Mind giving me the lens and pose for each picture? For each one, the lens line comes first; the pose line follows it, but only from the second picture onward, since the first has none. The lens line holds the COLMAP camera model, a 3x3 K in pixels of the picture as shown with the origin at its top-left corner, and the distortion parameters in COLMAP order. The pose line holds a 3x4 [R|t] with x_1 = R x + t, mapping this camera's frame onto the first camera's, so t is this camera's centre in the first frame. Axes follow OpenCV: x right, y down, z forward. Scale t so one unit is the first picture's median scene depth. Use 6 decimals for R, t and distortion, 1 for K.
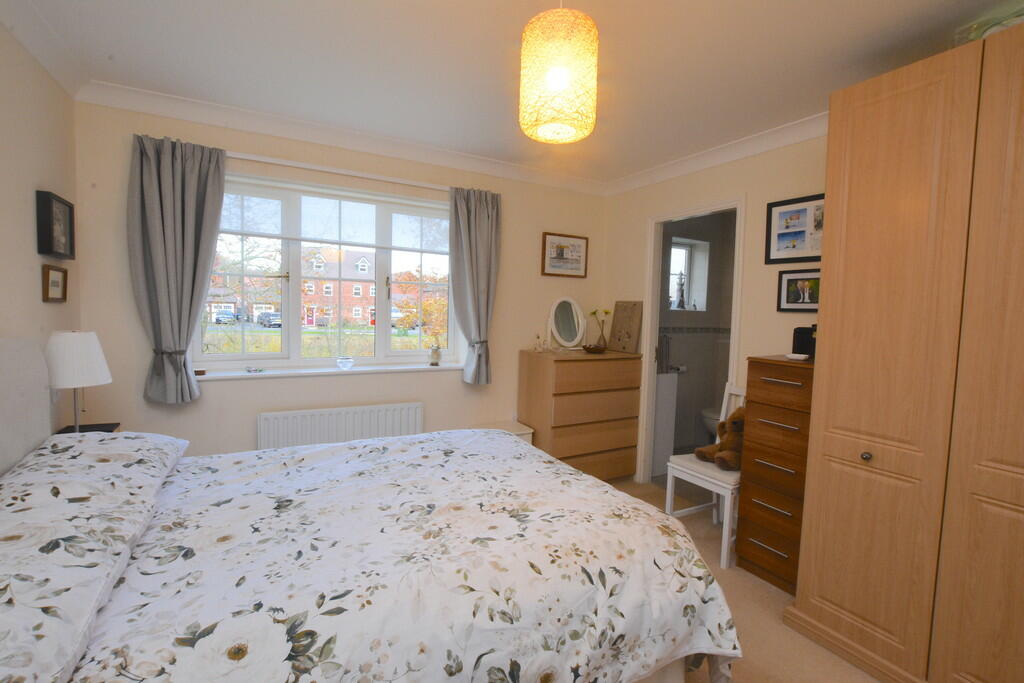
lens RADIAL K [[459.8, 0, 514.9], [0, 459.8, 340.3], [0, 0, 1]] dist [-0.020573, 0.001607]
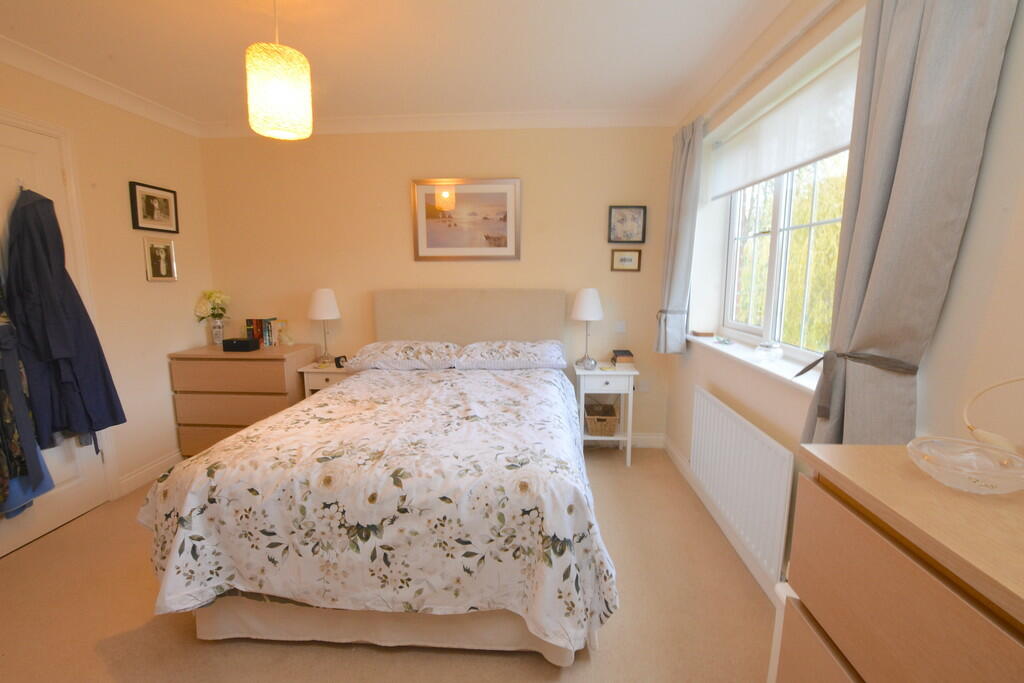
lens RADIAL K [[459.8, 0, 516.0], [0, 459.8, 337.7], [0, 0, 1]] dist [-0.020573, 0.001607]
pose [[-0.533483, 0.103718, -0.839427, 0.576722], [-0.074921, 0.982757, 0.169043, -0.094508], [0.842486, 0.153072, -0.516514, 1.486660]]
